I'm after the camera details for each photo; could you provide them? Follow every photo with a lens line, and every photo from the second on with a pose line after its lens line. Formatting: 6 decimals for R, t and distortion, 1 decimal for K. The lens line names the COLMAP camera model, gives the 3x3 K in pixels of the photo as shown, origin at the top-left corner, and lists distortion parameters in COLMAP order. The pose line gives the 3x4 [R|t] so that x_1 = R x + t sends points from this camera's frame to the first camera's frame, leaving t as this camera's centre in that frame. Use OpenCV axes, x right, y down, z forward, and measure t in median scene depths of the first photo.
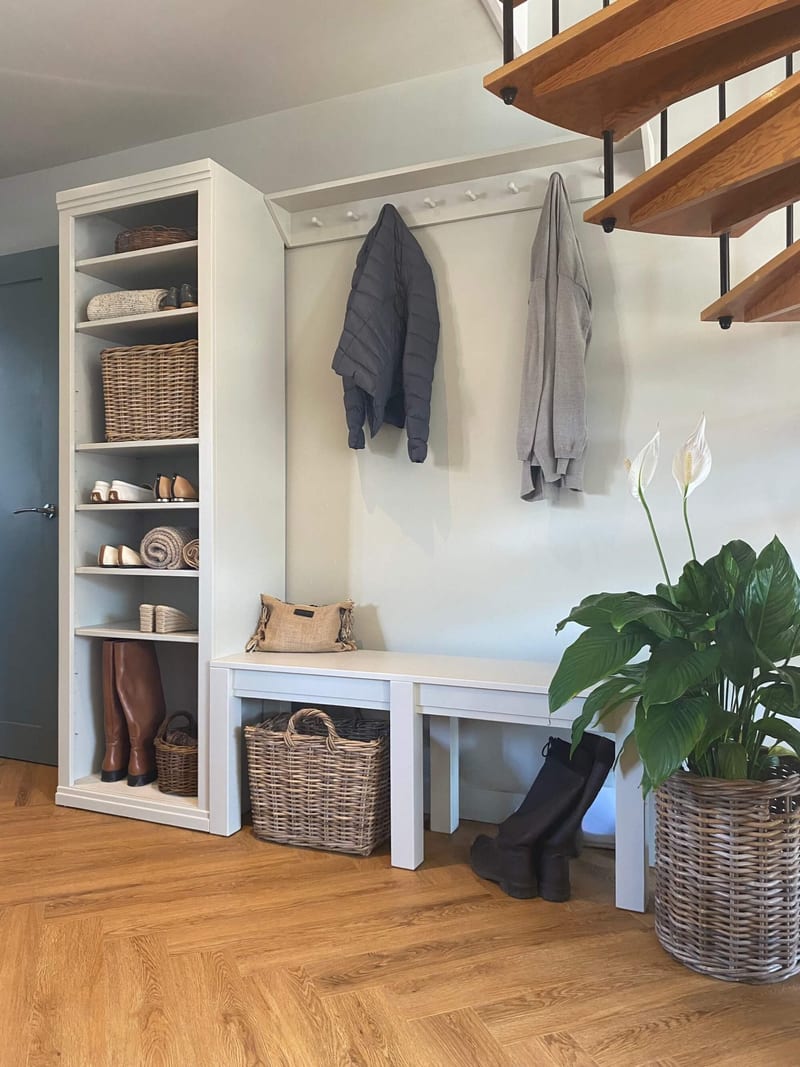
lens RADIAL K [[817.7, 0, 400.0], [0, 817.7, 533.5], [0, 0, 1]] dist [0.002117, -0.009075]
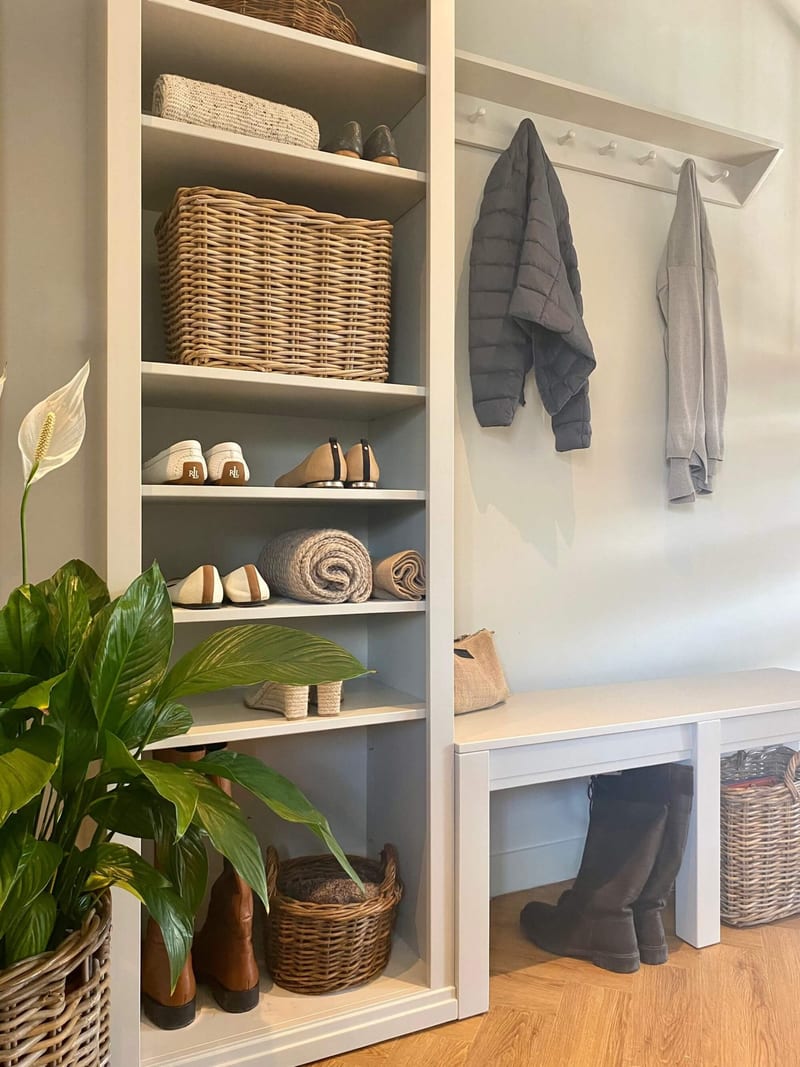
lens RADIAL K [[807.5, 0, 404.7], [0, 807.5, 534.4], [0, 0, 1]] dist [0.013009, -0.029627]
pose [[0.654320, -0.002662, 0.756213, -0.678228], [0.005524, 0.999984, -0.001260, -0.004150], [-0.756198, 0.005001, 0.654324, 0.583754]]
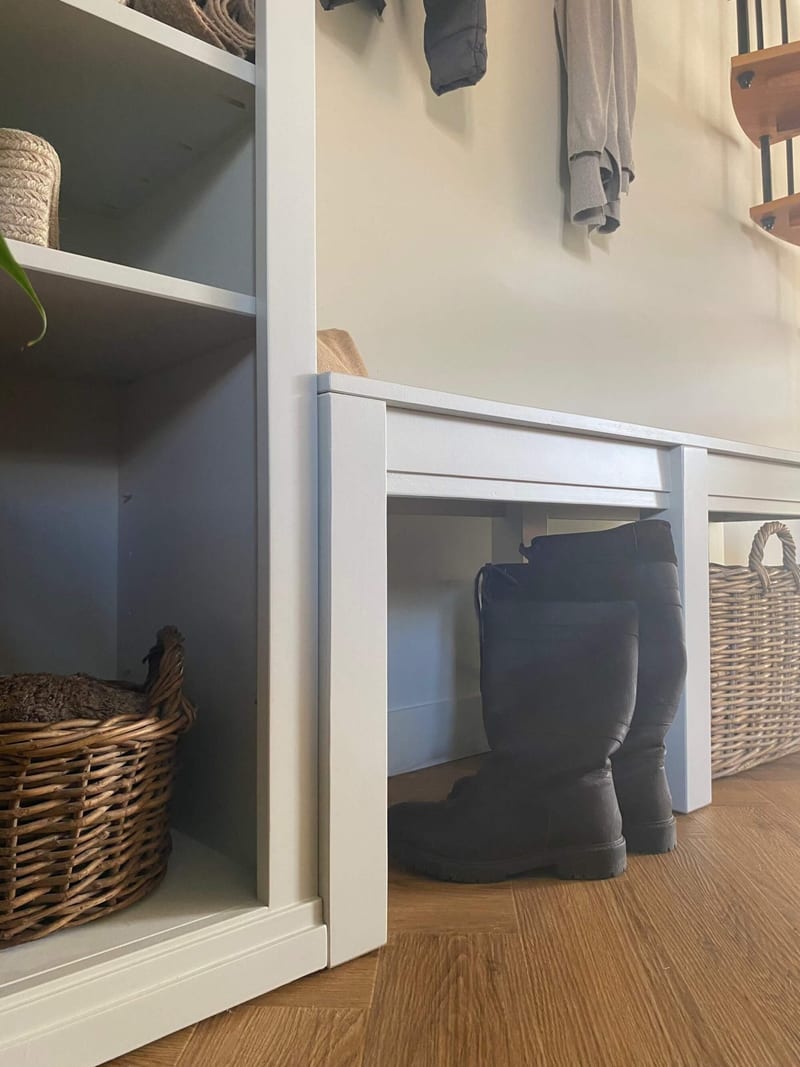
lens RADIAL K [[817.7, 0, 400.0], [0, 817.7, 533.5], [0, 0, 1]] dist [0.002117, -0.009075]
pose [[0.414096, 0.017715, 0.910061, -0.452868], [0.011384, 0.999632, -0.024638, 0.207115], [-0.910162, 0.020563, 0.413742, 0.799956]]
